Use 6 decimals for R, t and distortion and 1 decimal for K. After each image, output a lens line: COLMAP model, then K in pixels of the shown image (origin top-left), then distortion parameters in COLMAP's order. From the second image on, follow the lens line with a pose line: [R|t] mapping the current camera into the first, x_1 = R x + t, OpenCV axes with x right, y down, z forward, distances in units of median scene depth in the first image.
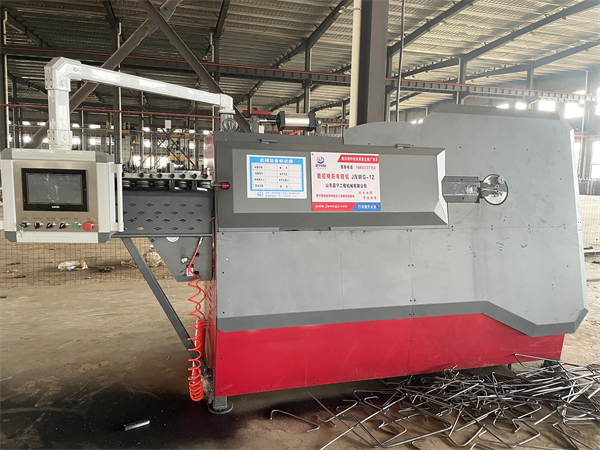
lens RADIAL K [[448.5, 0, 292.9], [0, 448.5, 221.2], [0, 0, 1]] dist [0.094328, -0.130341]
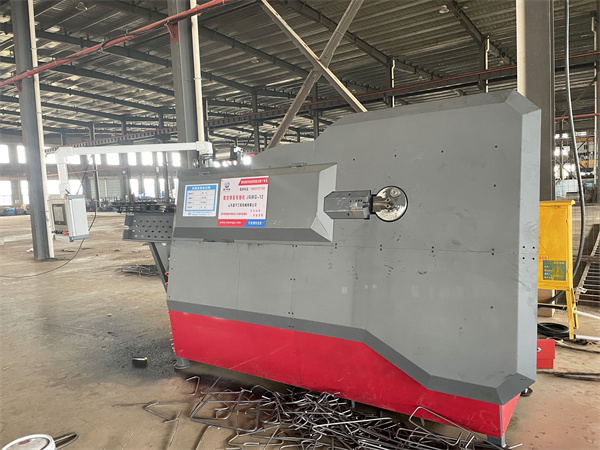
lens RADIAL K [[448.5, 0, 292.9], [0, 448.5, 221.2], [0, 0, 1]] dist [0.094328, -0.130341]
pose [[0.633801, 0.001003, -0.773496, 1.099504], [-0.025985, 0.999462, -0.019996, -0.016198], [0.773060, 0.032773, 0.633486, 0.350541]]
